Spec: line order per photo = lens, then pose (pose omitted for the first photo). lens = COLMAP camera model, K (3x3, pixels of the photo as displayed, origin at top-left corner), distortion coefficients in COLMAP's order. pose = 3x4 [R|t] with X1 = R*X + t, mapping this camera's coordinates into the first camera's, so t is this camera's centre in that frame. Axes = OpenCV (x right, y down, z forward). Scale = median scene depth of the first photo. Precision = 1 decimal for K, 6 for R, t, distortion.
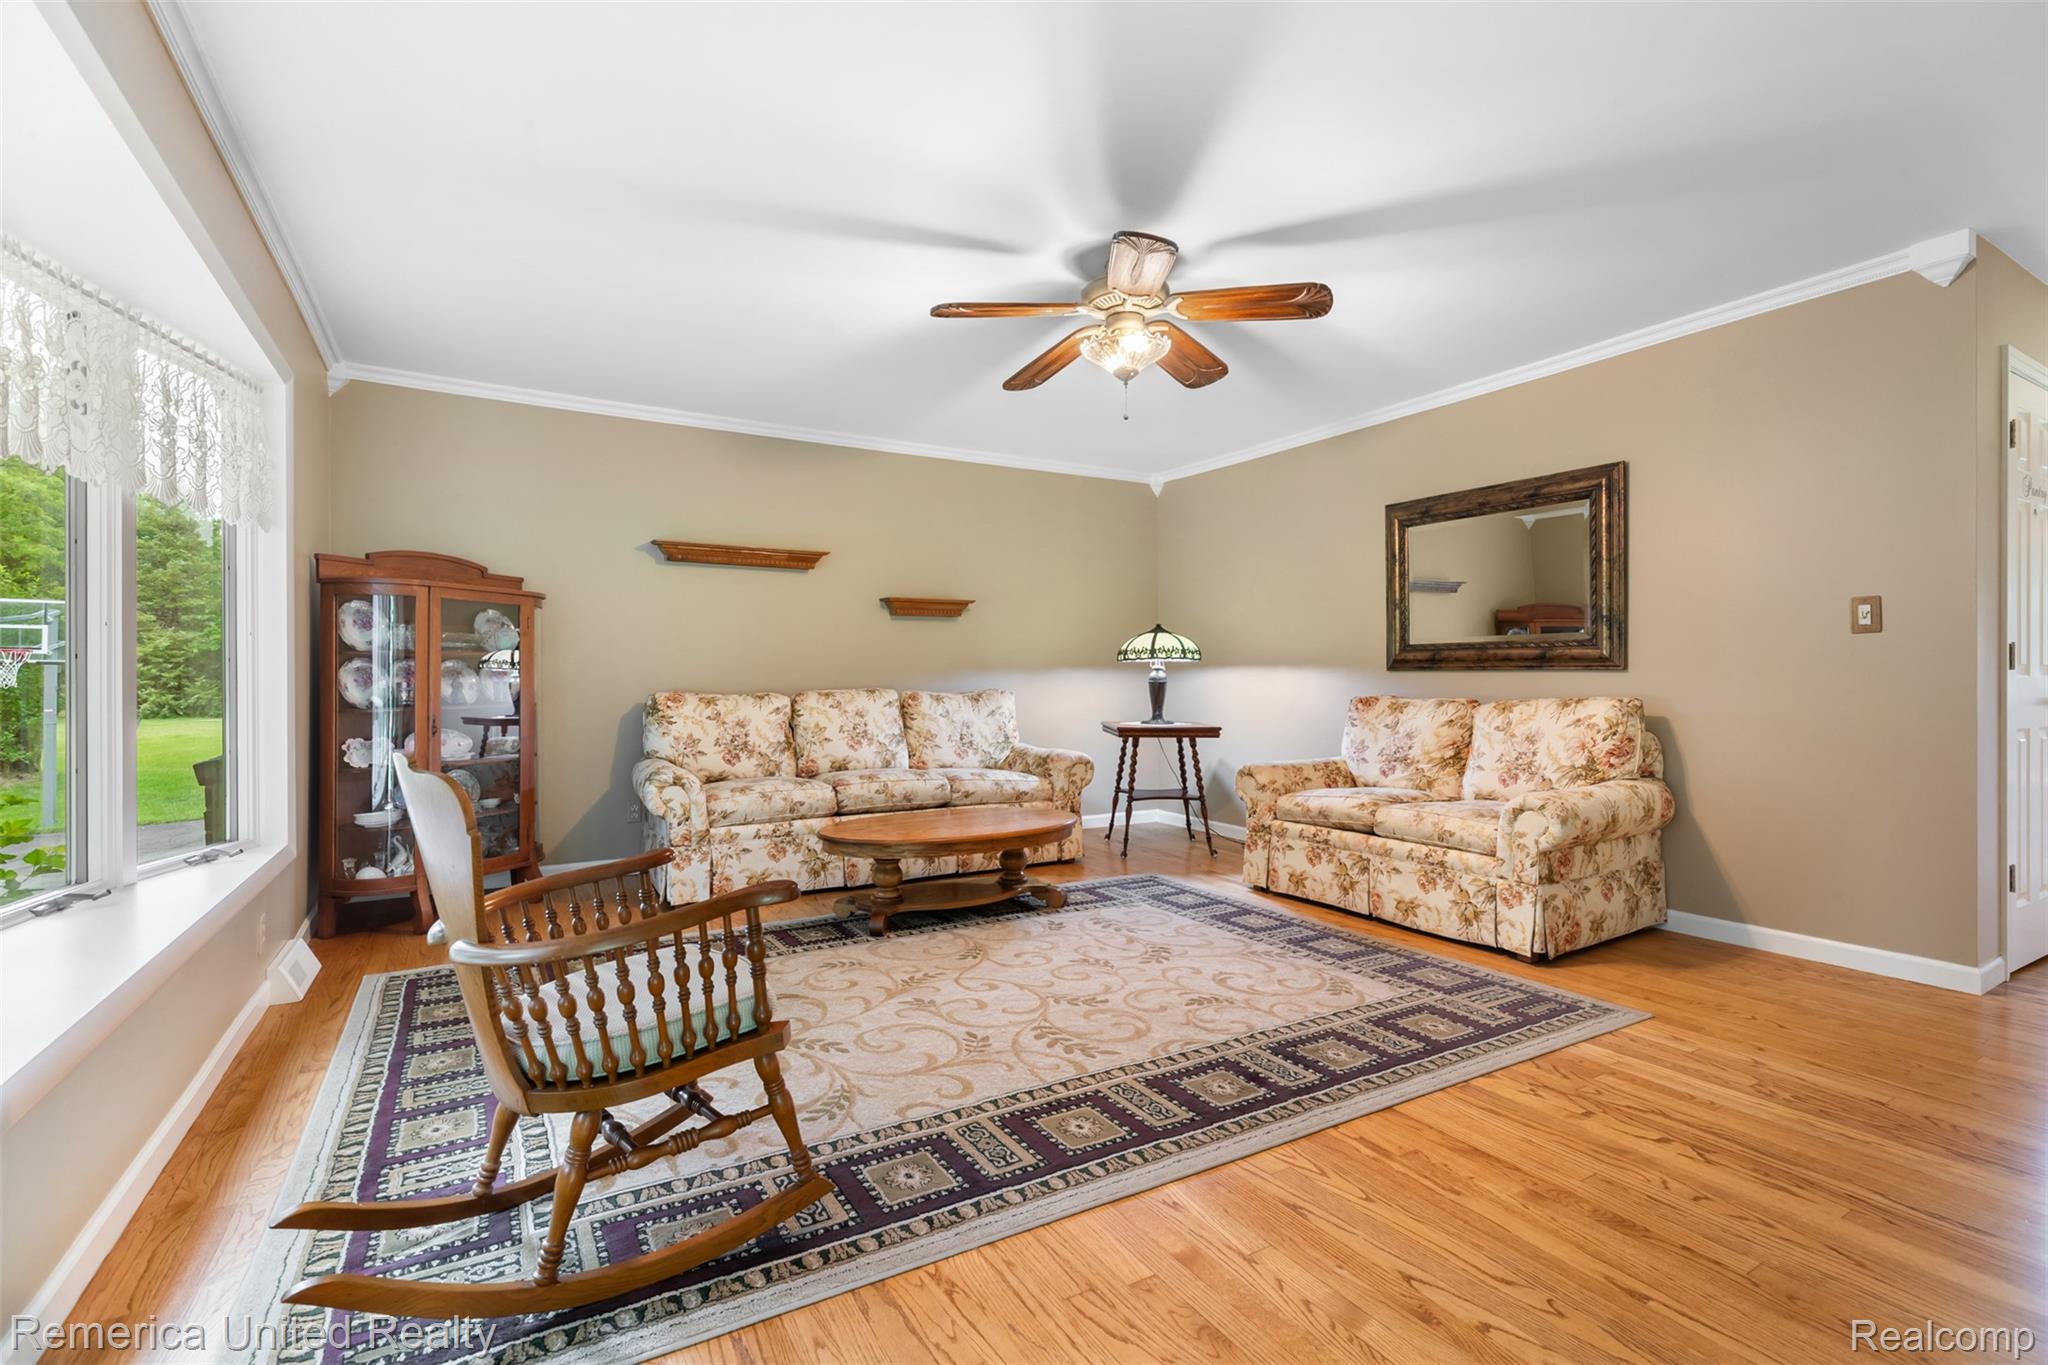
lens RADIAL K [[920.9, 0, 1024.9], [0, 920.9, 683.2], [0, 0, 1]] dist [0.004738, 0.000390]
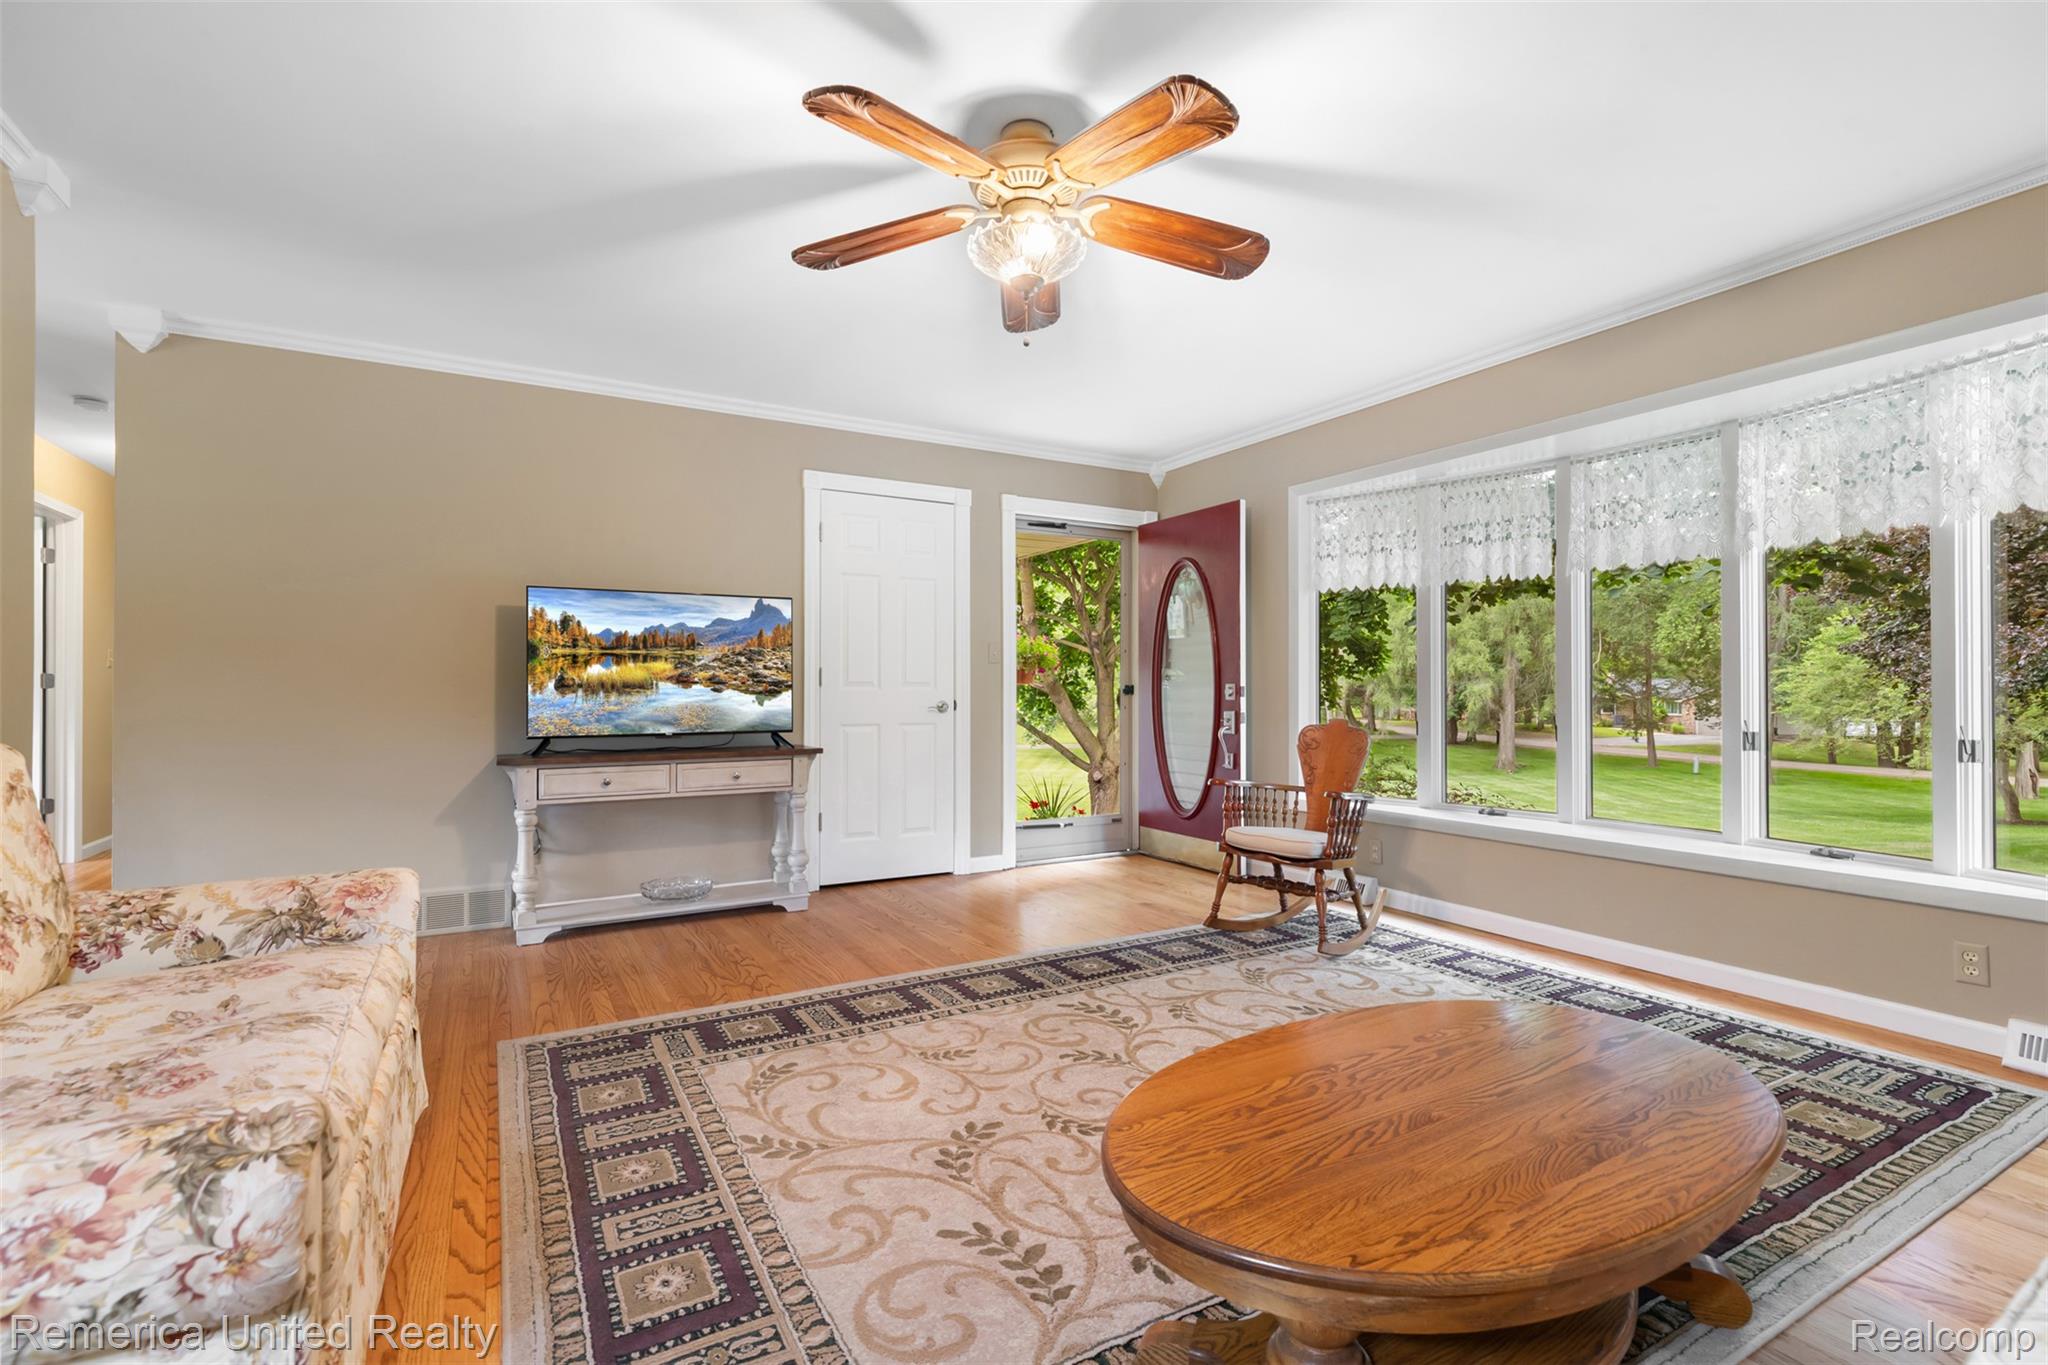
lens RADIAL K [[920.9, 0, 1021.5], [0, 920.9, 684.5], [0, 0, 1]] dist [0.004738, 0.000390]
pose [[-0.999900, 0.003487, 0.013738, 0.116963], [0.003411, 0.999979, -0.005547, -0.008121], [-0.013757, -0.005499, -0.999890, 1.943553]]
